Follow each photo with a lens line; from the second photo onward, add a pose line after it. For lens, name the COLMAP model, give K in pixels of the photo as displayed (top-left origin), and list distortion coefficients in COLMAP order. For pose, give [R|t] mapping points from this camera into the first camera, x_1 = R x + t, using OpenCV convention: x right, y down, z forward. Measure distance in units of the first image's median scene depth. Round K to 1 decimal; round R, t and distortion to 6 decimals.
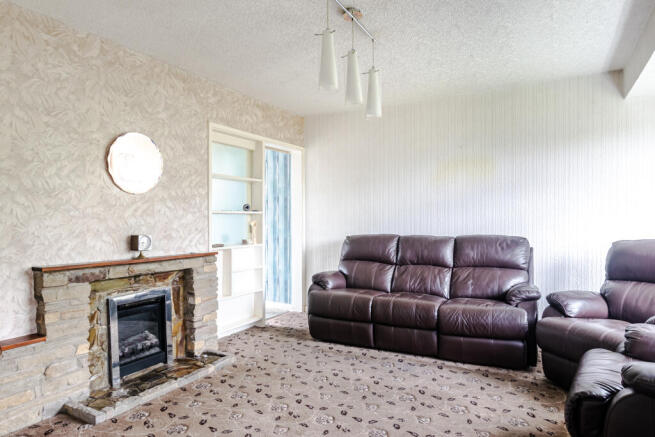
lens RADIAL K [[397.2, 0, 330.6], [0, 397.2, 218.6], [0, 0, 1]] dist [0.000787, 0.001770]
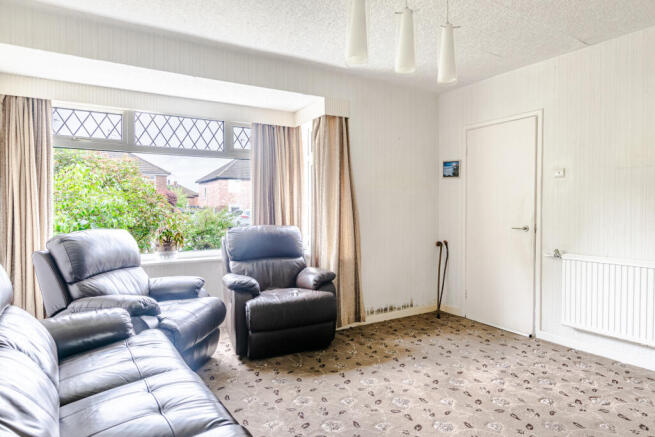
lens RADIAL K [[397.2, 0, 324.2], [0, 397.2, 216.2], [0, 0, 1]] dist [0.000787, 0.001770]
pose [[-0.866594, 0.020125, 0.498607, -0.155332], [0.022457, 0.999747, -0.001322, 0.029261], [-0.498508, 0.010052, -0.866827, 1.288137]]
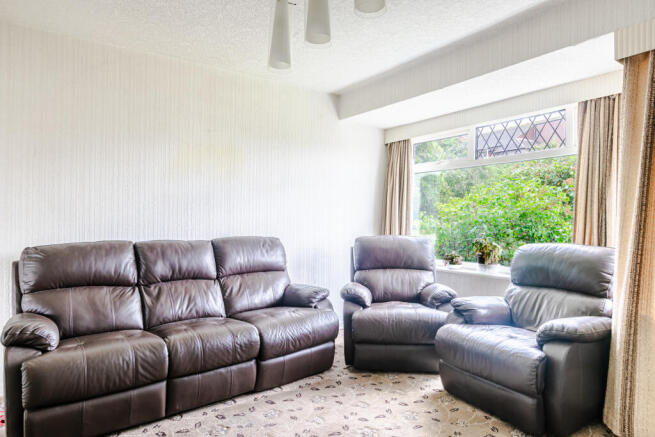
lens RADIAL K [[397.2, 0, 327.8], [0, 397.2, 224.3], [0, 0, 1]] dist [0.000787, 0.001770]
pose [[0.431746, -0.002789, 0.901991, -0.374326], [-0.006181, 0.999963, 0.006051, 0.007088], [-0.901974, -0.008187, 0.431713, 0.512735]]
